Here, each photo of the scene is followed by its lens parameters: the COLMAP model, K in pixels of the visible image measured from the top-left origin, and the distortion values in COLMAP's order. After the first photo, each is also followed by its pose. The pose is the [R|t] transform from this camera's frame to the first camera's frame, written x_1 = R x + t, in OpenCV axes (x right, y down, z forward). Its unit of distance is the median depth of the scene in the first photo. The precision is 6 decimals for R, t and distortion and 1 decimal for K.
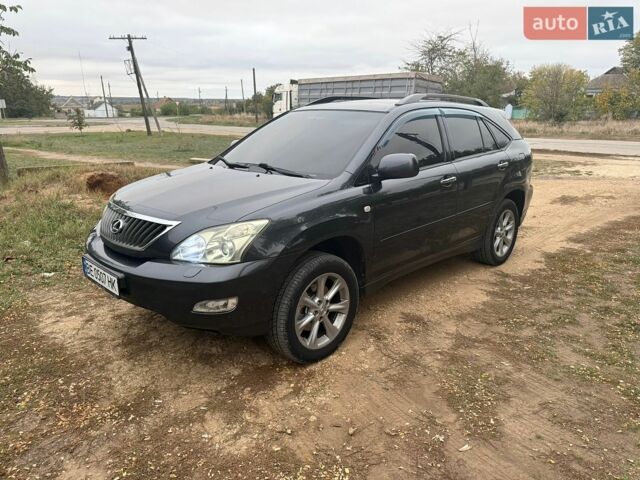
lens RADIAL K [[459.6, 0, 320.0], [0, 459.6, 240.0], [0, 0, 1]] dist [0.003366, -0.019972]
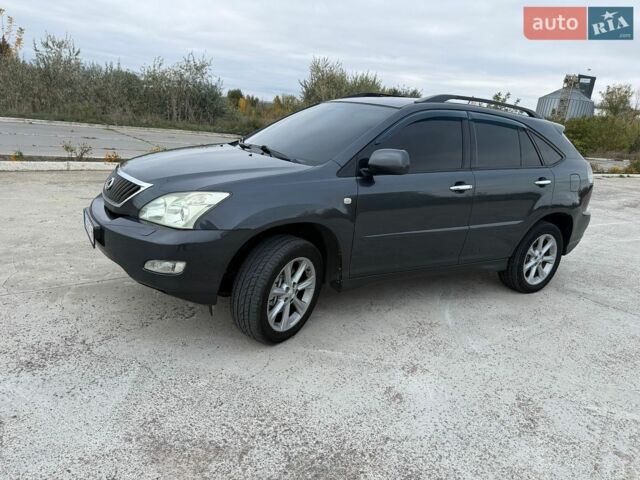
lens RADIAL K [[459.6, 0, 320.0], [0, 459.6, 240.0], [0, 0, 1]] dist [0.003366, -0.019972]
pose [[0.966033, 0.150324, -0.210197, 0.256705], [-0.153397, 0.988163, 0.001705, 0.021048], [0.207965, 0.030596, 0.977658, 0.035338]]
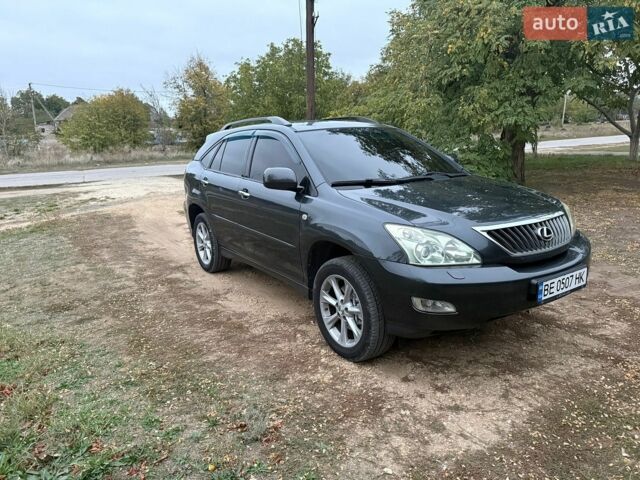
lens RADIAL K [[459.6, 0, 320.0], [0, 459.6, 240.0], [0, 0, 1]] dist [0.003366, -0.019972]
pose [[0.208924, -0.231660, 0.950097, -1.317731], [0.305240, 0.938447, 0.161698, -0.285259], [-0.929074, 0.256225, 0.266776, 1.056525]]
